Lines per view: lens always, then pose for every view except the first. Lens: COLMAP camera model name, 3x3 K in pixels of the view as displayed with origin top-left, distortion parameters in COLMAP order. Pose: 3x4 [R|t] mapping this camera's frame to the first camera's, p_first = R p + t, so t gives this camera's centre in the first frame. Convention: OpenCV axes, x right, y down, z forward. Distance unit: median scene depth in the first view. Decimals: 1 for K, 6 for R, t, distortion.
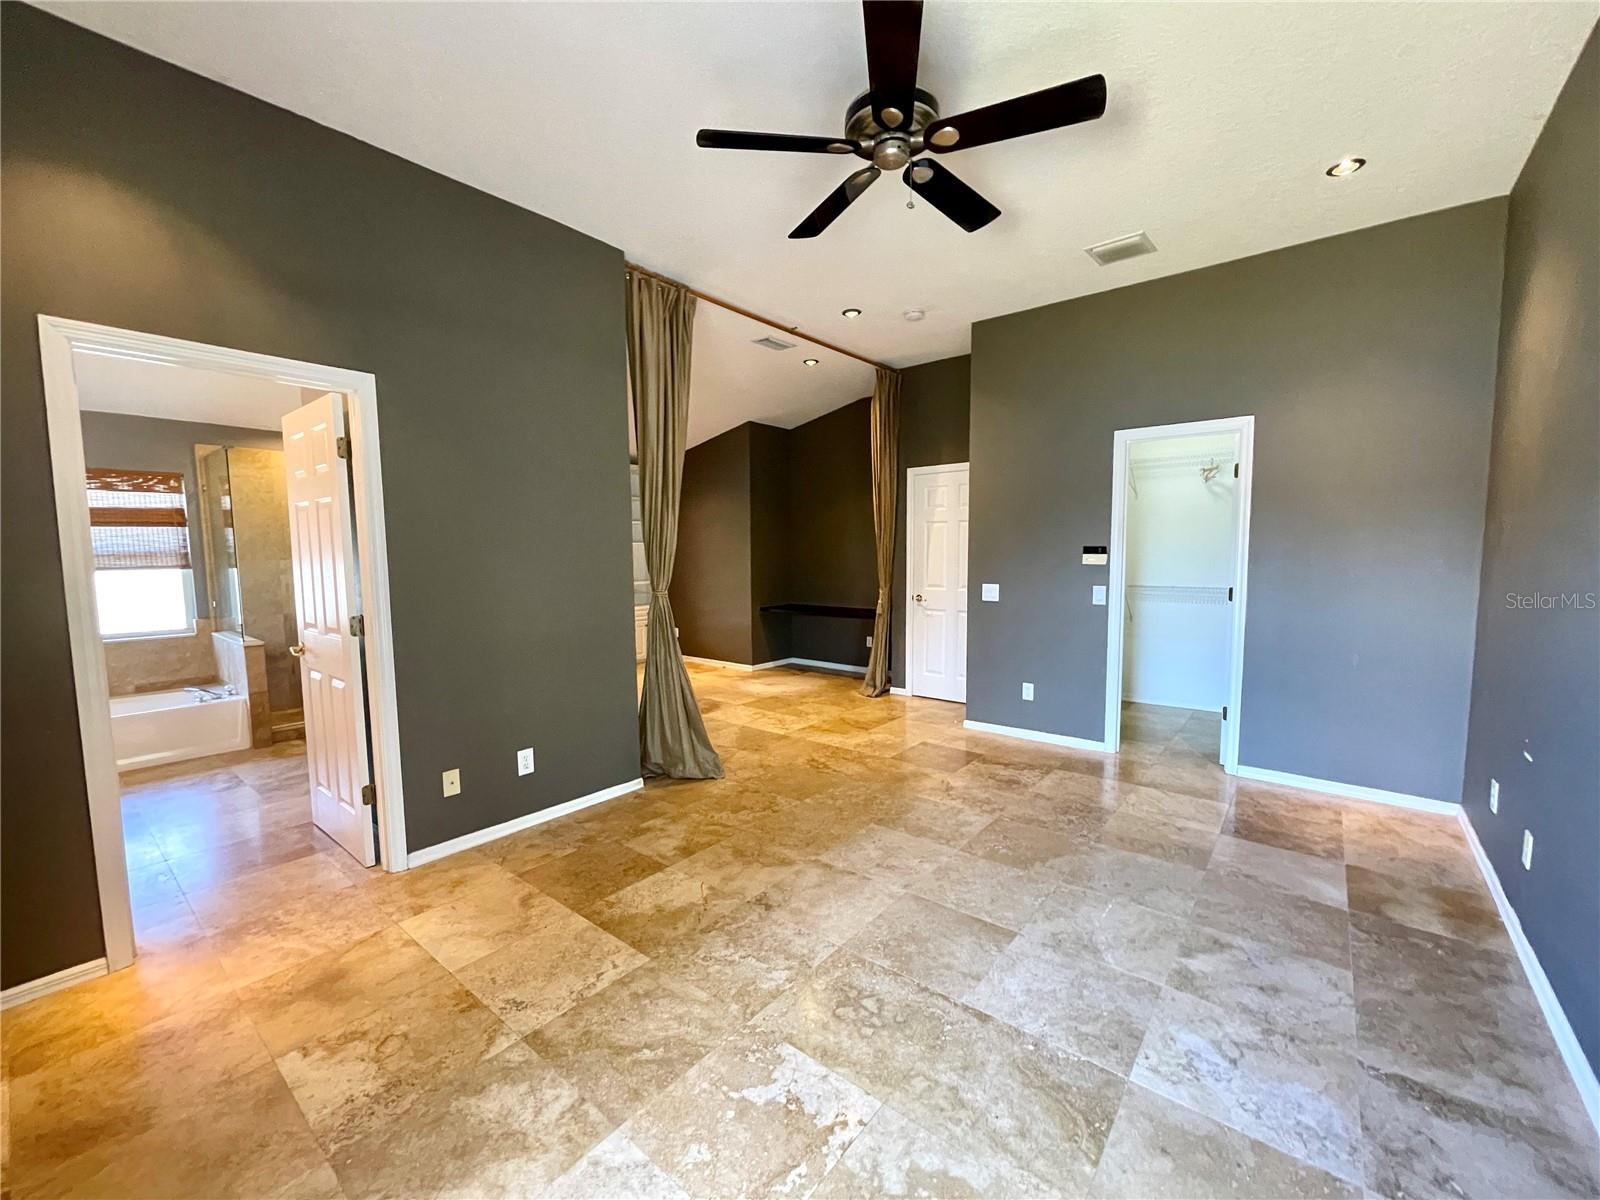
lens RADIAL K [[646.7, 0, 796.3], [0, 646.7, 606.0], [0, 0, 1]] dist [-0.001722, 0.000042]
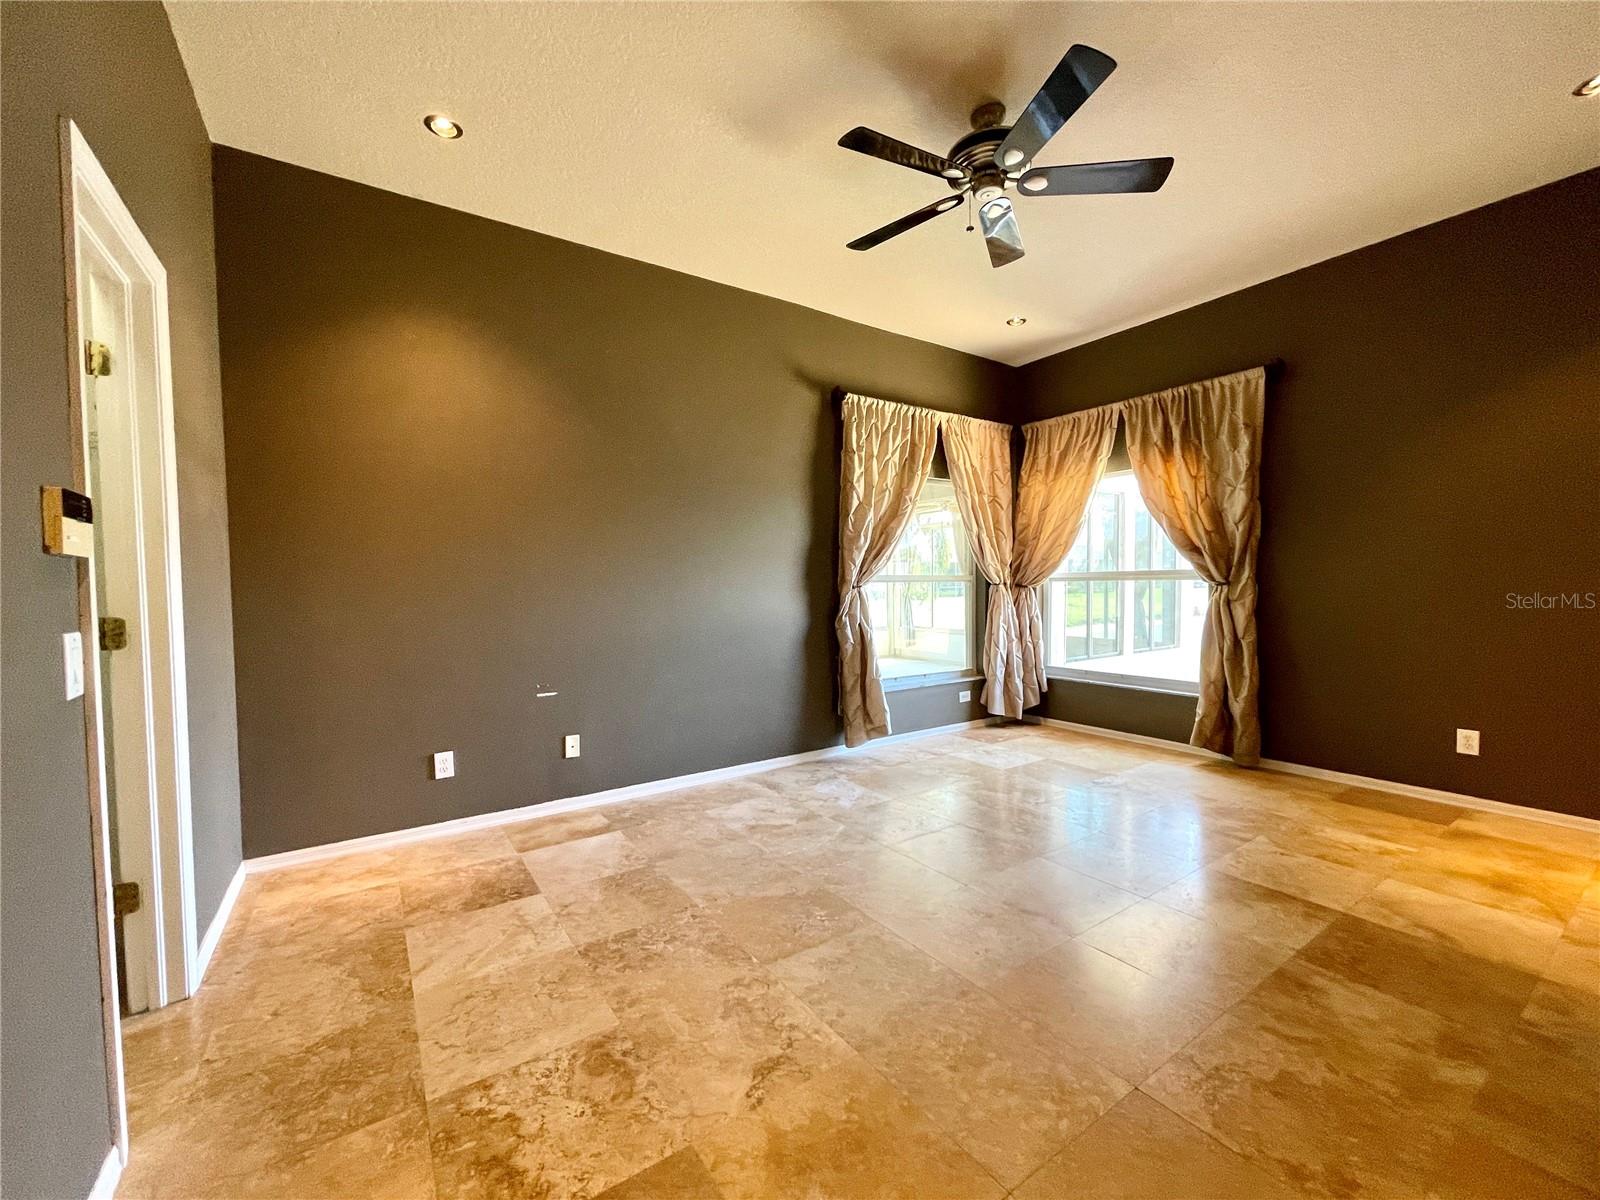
lens RADIAL K [[644.4, 0, 795.4], [0, 644.4, 603.9], [0, 0, 1]] dist [-0.008120, 0.000134]
pose [[-0.957097, 0.015691, 0.289342, 0.102728], [0.050295, 0.992372, 0.112553, -0.078025], [-0.285369, 0.122276, -0.950586, 1.529604]]
